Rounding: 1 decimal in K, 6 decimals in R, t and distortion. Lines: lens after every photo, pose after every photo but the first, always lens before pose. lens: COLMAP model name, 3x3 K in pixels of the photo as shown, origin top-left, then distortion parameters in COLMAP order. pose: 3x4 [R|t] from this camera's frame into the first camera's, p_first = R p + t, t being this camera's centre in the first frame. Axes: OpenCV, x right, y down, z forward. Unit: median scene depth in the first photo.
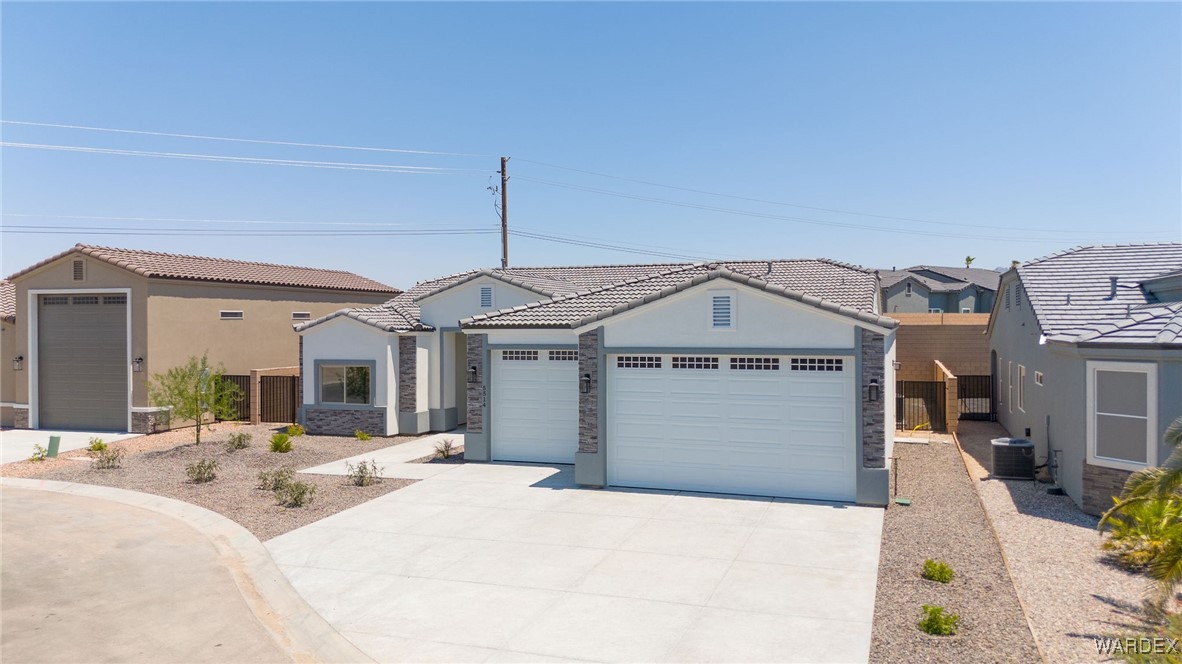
lens RADIAL K [[872.1, 0, 595.7], [0, 872.1, 330.9], [0, 0, 1]] dist [0.076226, -0.078546]
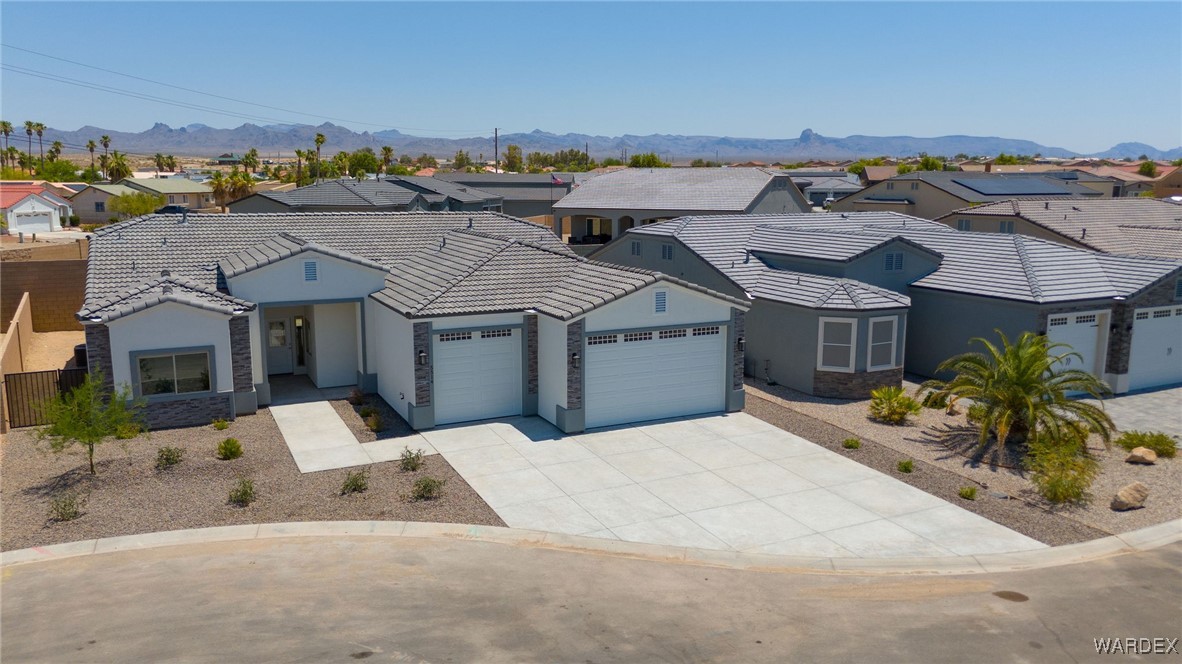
lens RADIAL K [[872.1, 0, 595.7], [0, 872.1, 330.9], [0, 0, 1]] dist [0.076226, -0.078546]
pose [[0.698444, -0.115099, 0.706348, -0.805986], [0.000171, 0.987009, 0.160664, -0.173313], [-0.715664, -0.112095, 0.689391, 0.040488]]
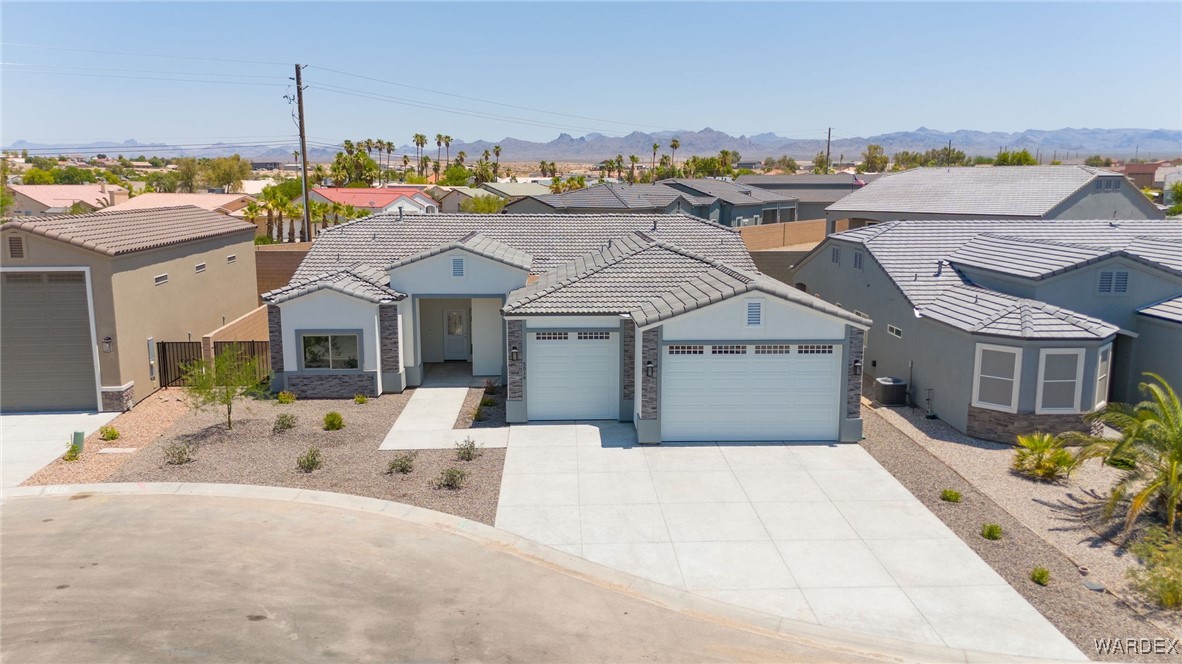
lens RADIAL K [[872.1, 0, 595.7], [0, 872.1, 330.9], [0, 0, 1]] dist [0.076226, -0.078546]
pose [[0.926796, -0.057302, 0.371168, -0.486832], [-0.002599, 0.987290, 0.158911, -0.174097], [-0.375556, -0.148243, 0.914867, -0.135342]]
